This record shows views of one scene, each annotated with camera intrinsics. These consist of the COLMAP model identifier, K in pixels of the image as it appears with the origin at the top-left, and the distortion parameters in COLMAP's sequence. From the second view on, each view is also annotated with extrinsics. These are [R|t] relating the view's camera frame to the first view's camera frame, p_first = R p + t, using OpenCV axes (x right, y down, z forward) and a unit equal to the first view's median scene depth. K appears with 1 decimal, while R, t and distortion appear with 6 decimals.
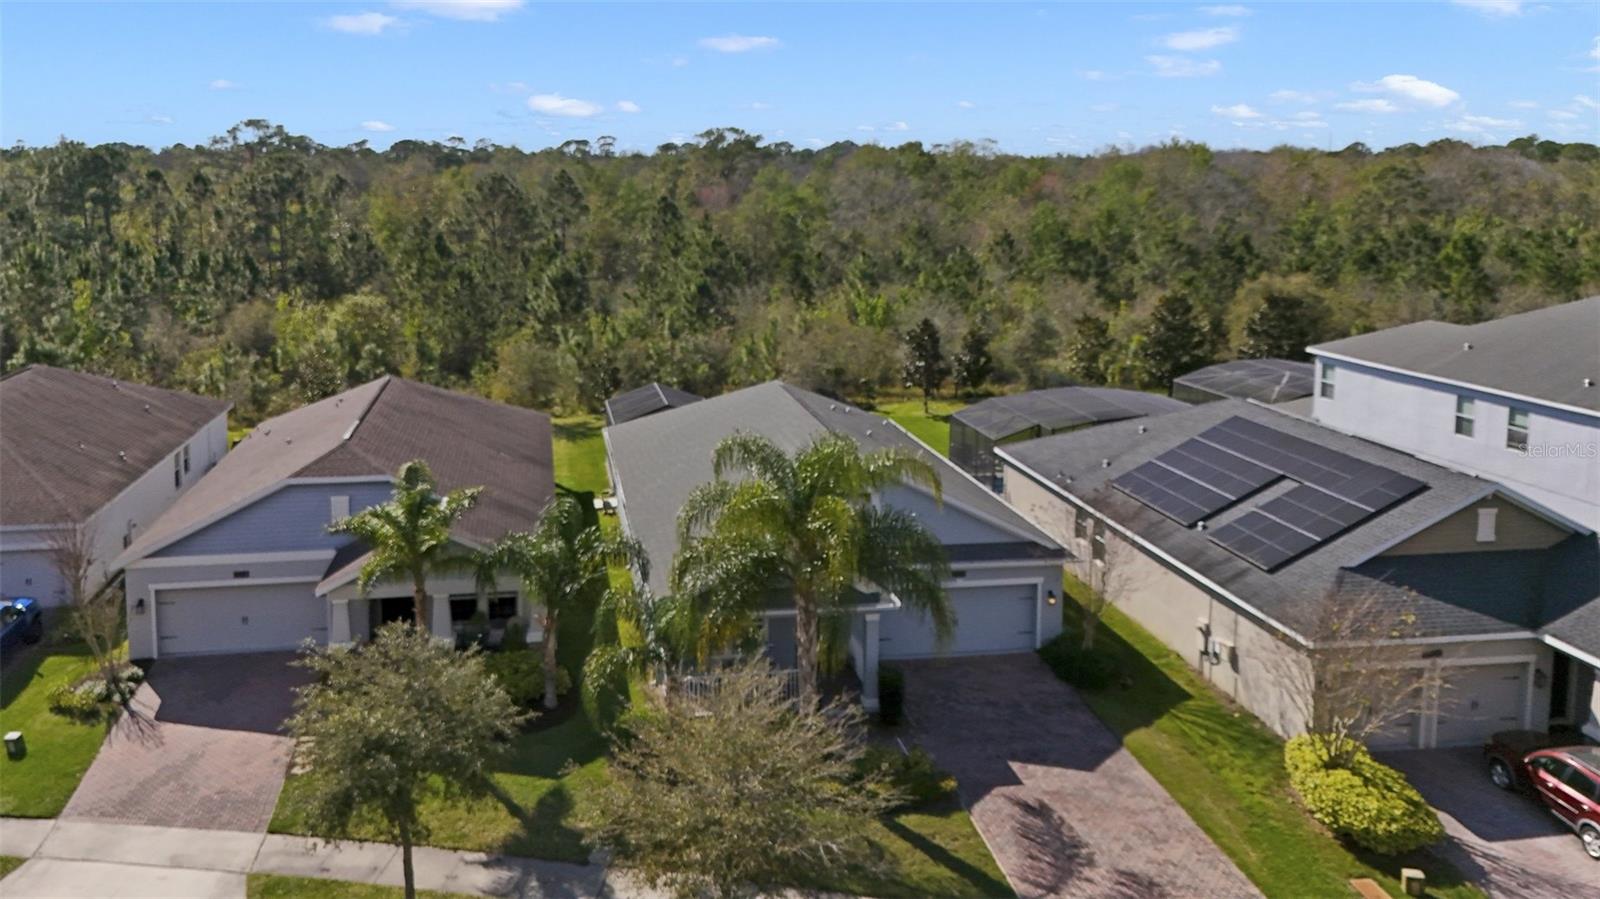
lens RADIAL K [[1252.9, 0, 800.0], [0, 1252.9, 449.5], [0, 0, 1]] dist [0.032297, -0.001483]
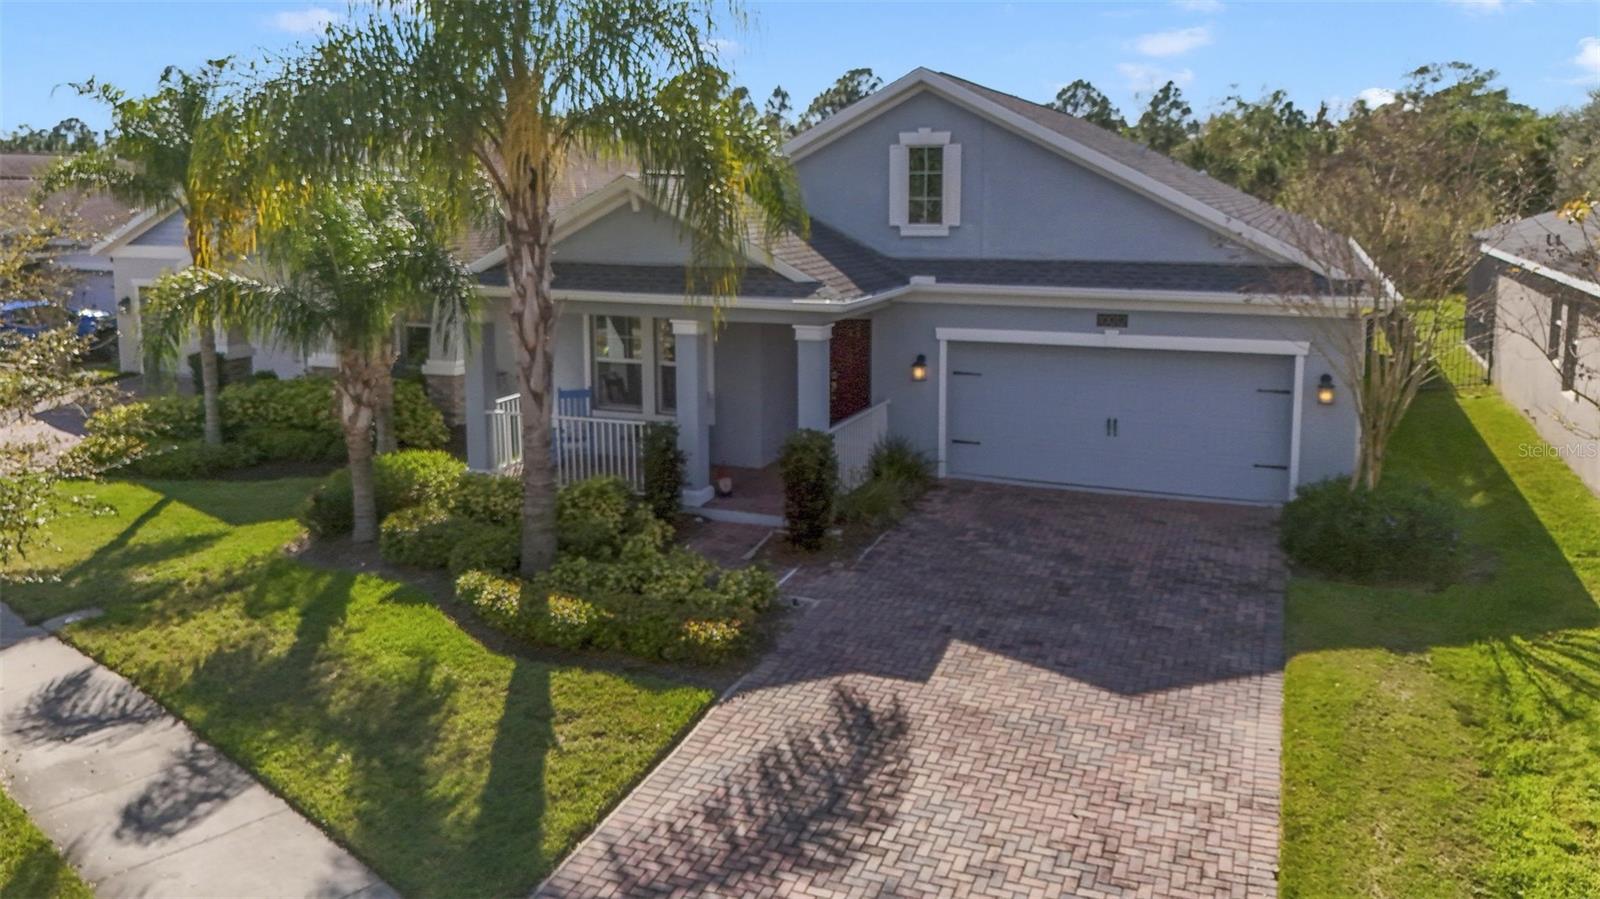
lens RADIAL K [[1252.9, 0, 800.0], [0, 1252.9, 449.5], [0, 0, 1]] dist [0.032297, -0.001483]
pose [[0.842776, 0.097361, -0.529386, 0.337237], [-0.110363, 0.993866, 0.007088, 0.187366], [0.526829, 0.052451, 0.848352, 0.613551]]
